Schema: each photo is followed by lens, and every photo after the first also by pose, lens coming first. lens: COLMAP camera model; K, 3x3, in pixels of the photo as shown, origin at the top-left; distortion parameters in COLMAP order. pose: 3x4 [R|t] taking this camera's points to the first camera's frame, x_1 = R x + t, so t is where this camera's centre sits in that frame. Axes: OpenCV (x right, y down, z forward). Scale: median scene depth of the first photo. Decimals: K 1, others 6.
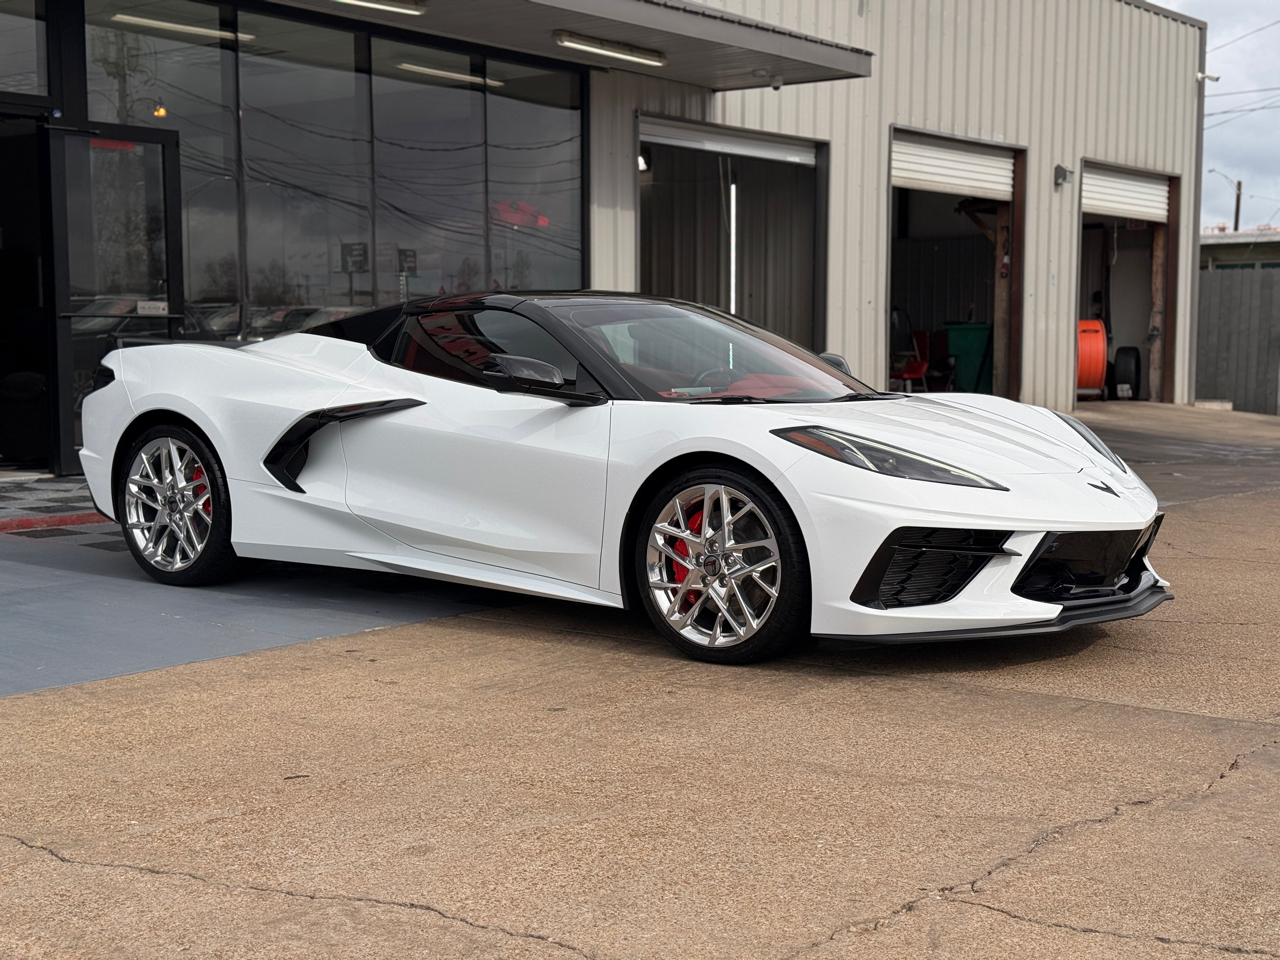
lens RADIAL K [[1763.2, 0, 640.0], [0, 1763.2, 480.0], [0, 0, 1]] dist [0.228528, -0.547273]
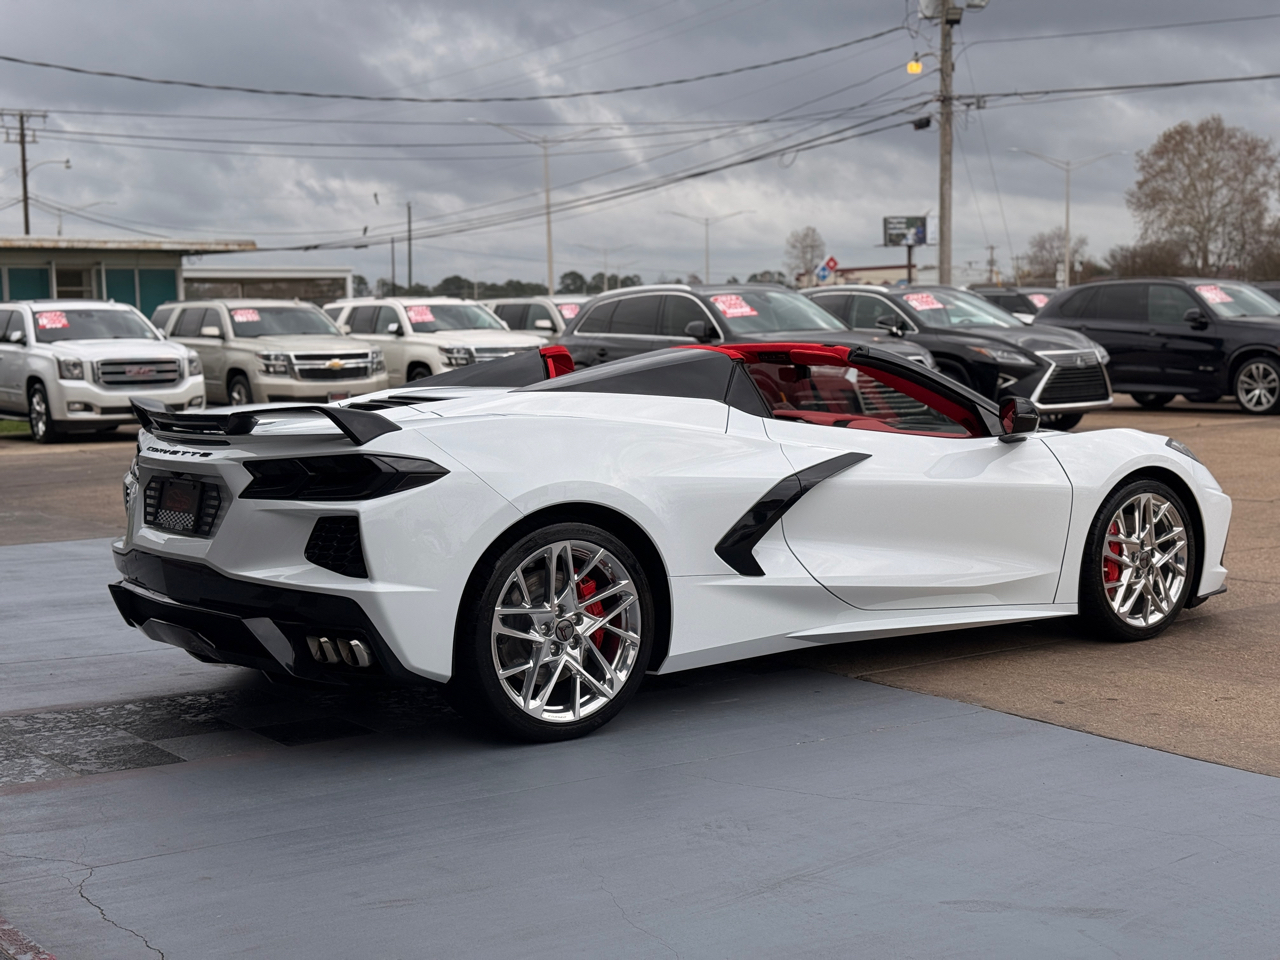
lens RADIAL K [[1763.2, 0, 640.0], [0, 1763.2, 480.0], [0, 0, 1]] dist [0.228528, -0.547273]
pose [[0.260304, -0.089524, 0.961367, -1.004966], [0.094692, 0.993259, 0.066854, -0.099541], [-0.960872, 0.073632, 0.267027, 0.816661]]
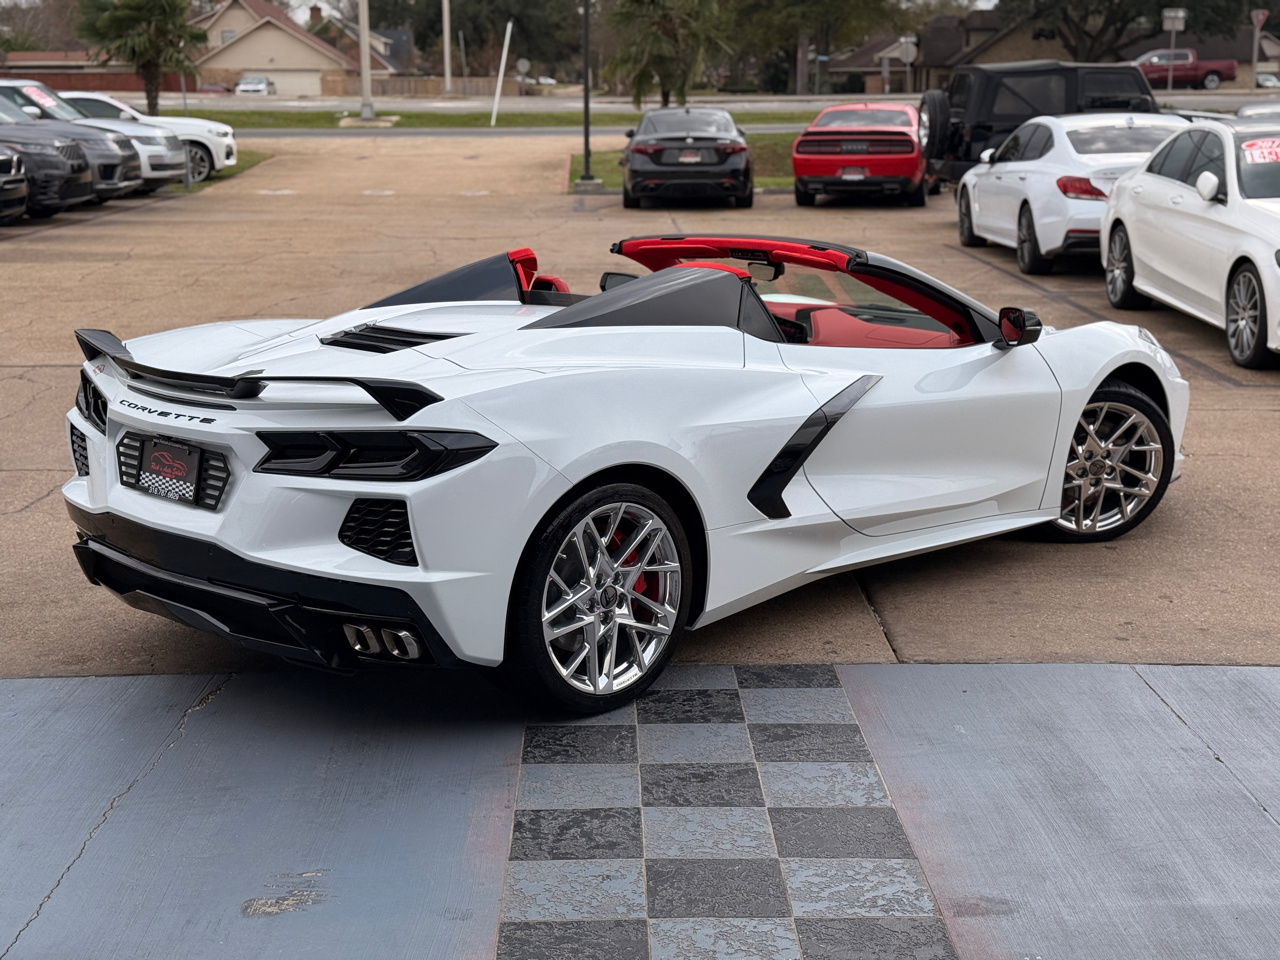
lens RADIAL K [[1763.2, 0, 640.0], [0, 1763.2, 480.0], [0, 0, 1]] dist [0.228528, -0.547273]
pose [[0.118368, -0.224482, 0.967262, -0.965899], [0.096977, 0.972067, 0.213730, -0.186759], [-0.988223, 0.068503, 0.136831, 0.944165]]
